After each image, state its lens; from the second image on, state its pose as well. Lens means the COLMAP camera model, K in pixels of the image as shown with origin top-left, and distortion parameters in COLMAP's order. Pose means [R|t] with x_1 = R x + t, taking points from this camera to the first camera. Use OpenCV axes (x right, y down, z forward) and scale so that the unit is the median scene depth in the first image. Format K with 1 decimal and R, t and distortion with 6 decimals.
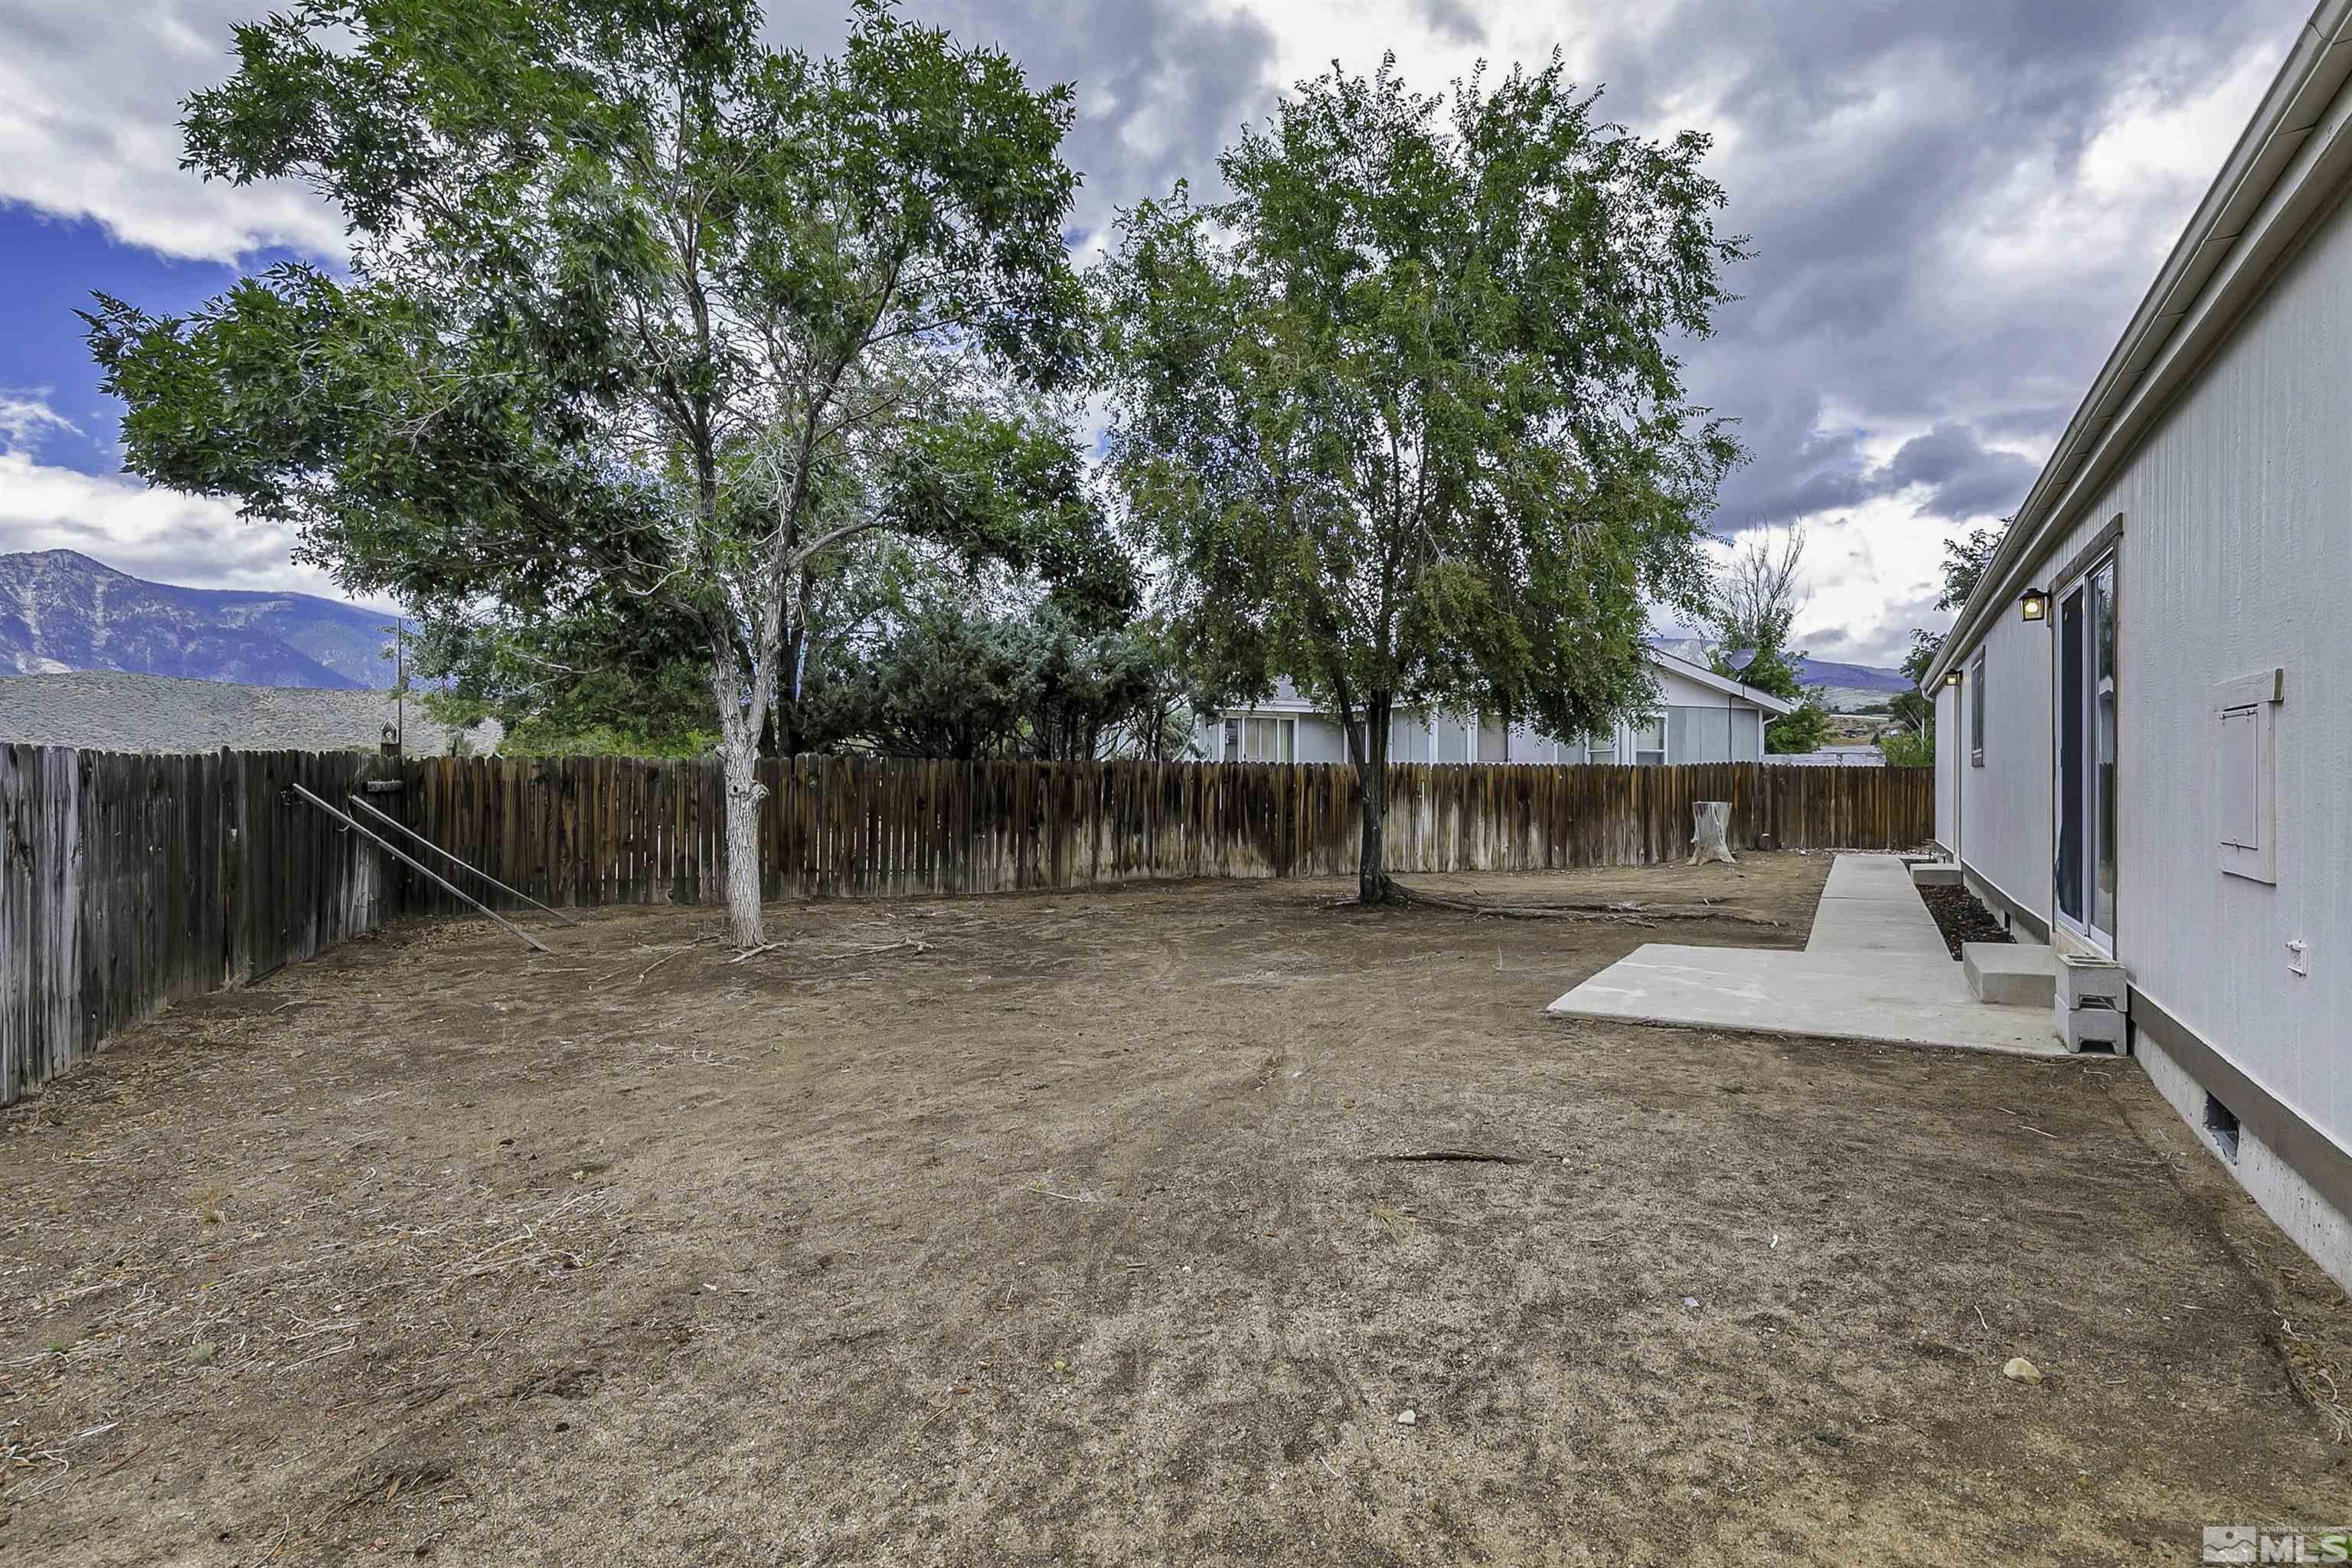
lens RADIAL K [[1094.3, 0, 1178.7], [0, 1094.3, 778.2], [0, 0, 1]] dist [0.013242, -0.002026]
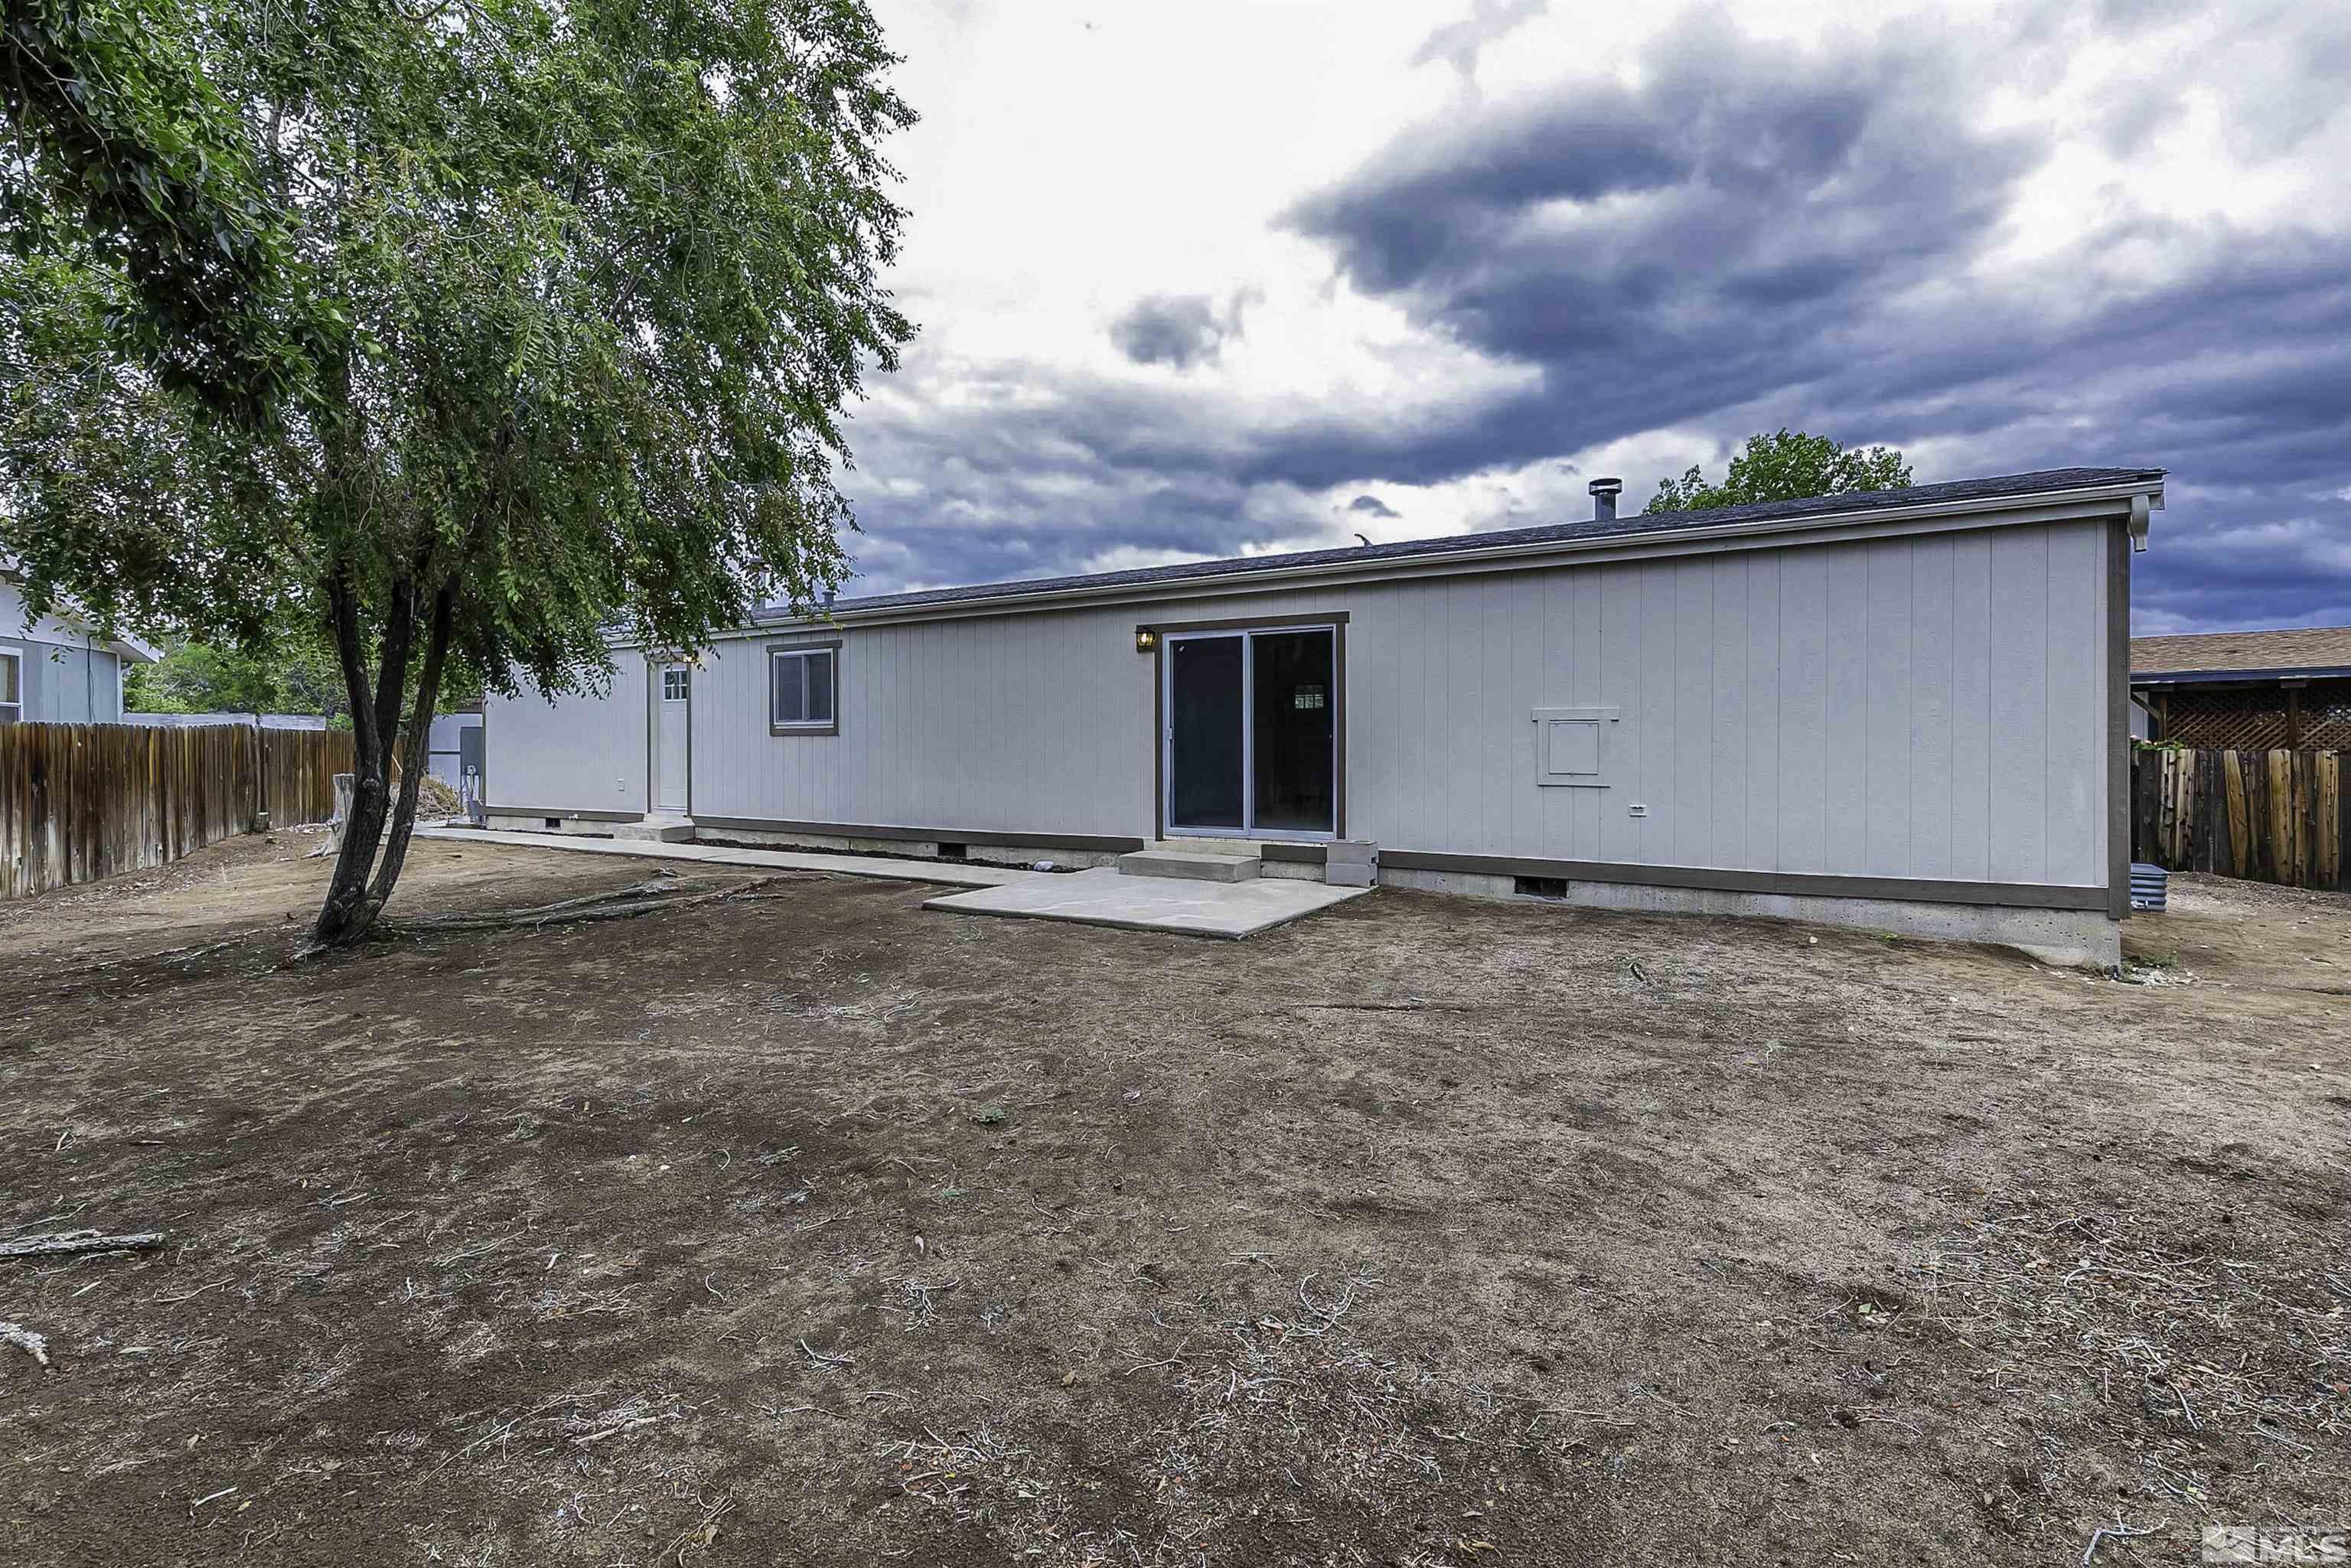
lens RADIAL K [[1093.8, 0, 1177.5], [0, 1093.8, 765.0], [0, 0, 1]] dist [0.013242, -0.002026]
pose [[0.036691, -0.020519, 0.999116, -0.289700], [-0.000704, 0.999788, 0.020559, -0.002191], [-0.999326, -0.001457, 0.036668, 0.326184]]
